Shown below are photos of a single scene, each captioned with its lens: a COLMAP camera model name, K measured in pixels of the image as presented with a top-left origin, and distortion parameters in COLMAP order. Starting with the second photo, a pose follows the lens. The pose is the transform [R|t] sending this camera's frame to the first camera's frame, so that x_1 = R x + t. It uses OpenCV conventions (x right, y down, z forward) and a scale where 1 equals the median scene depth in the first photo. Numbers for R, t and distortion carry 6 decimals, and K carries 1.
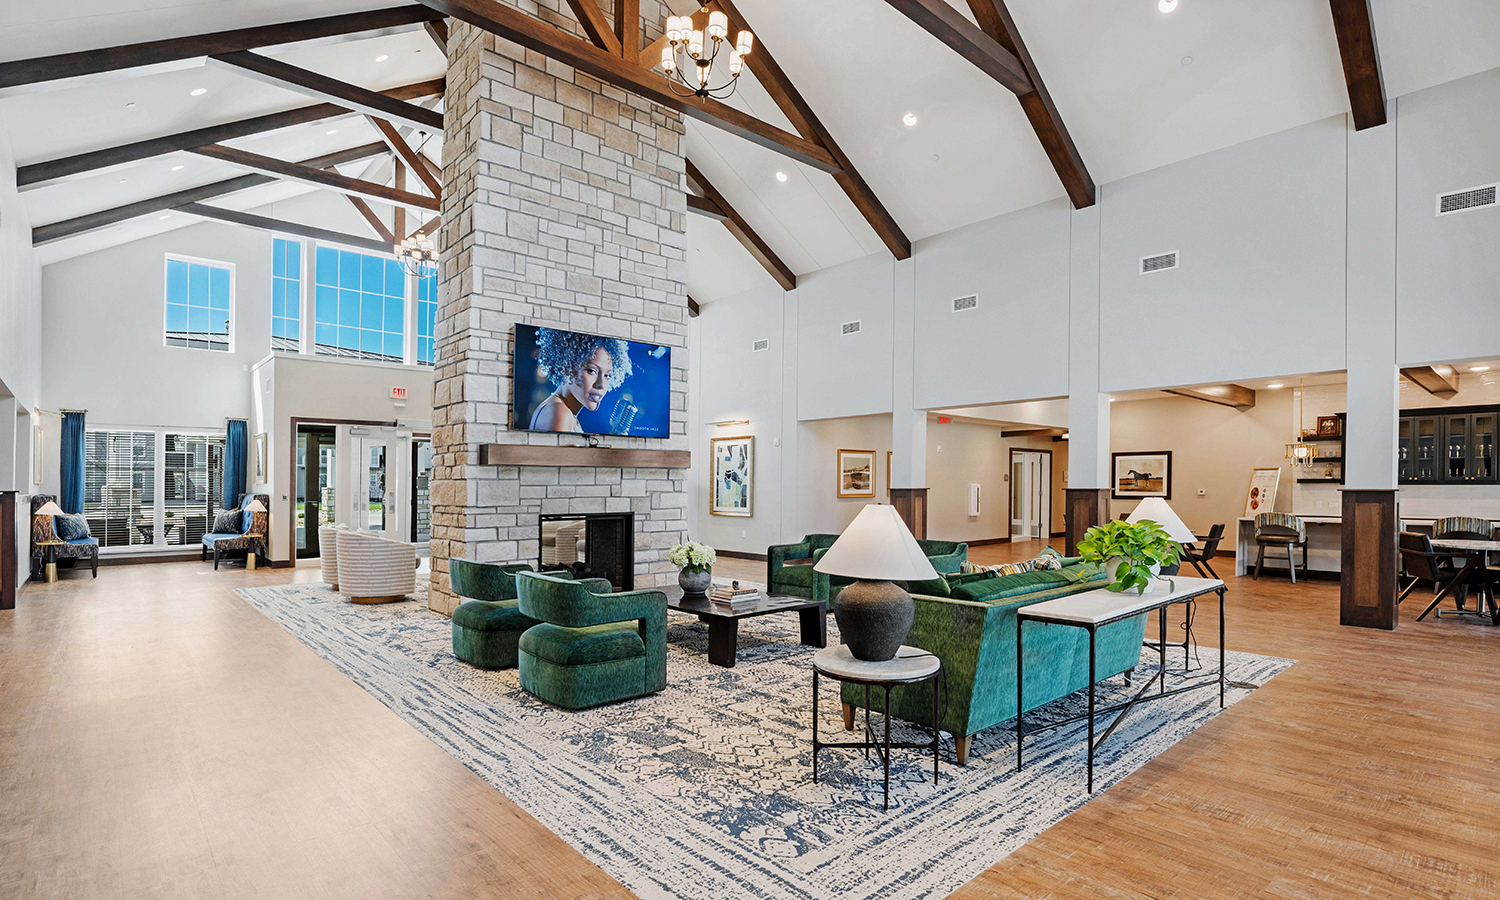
lens RADIAL K [[735.3, 0, 750.6], [0, 735.3, 486.6], [0, 0, 1]] dist [0.003835, -0.000888]
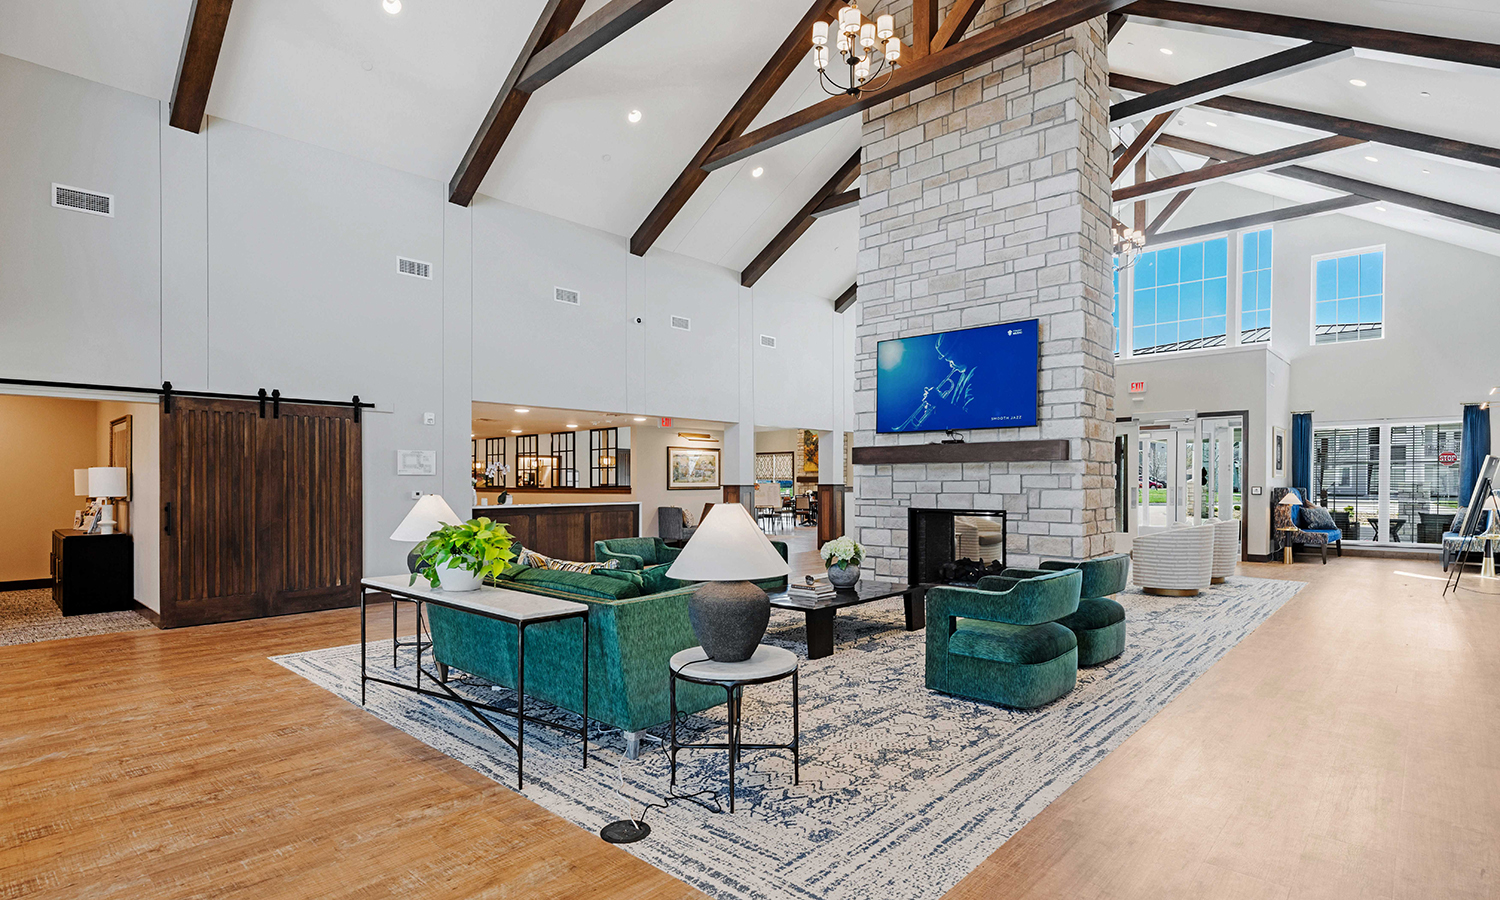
lens RADIAL K [[732.6, 0, 751.7], [0, 732.6, 477.2], [0, 0, 1]] dist [-0.005743, -0.000066]
pose [[0.097751, -0.003811, -0.995204, 0.784374], [-0.001272, 0.999991, -0.003955, -0.002219], [0.995210, 0.001652, 0.097745, 0.657673]]
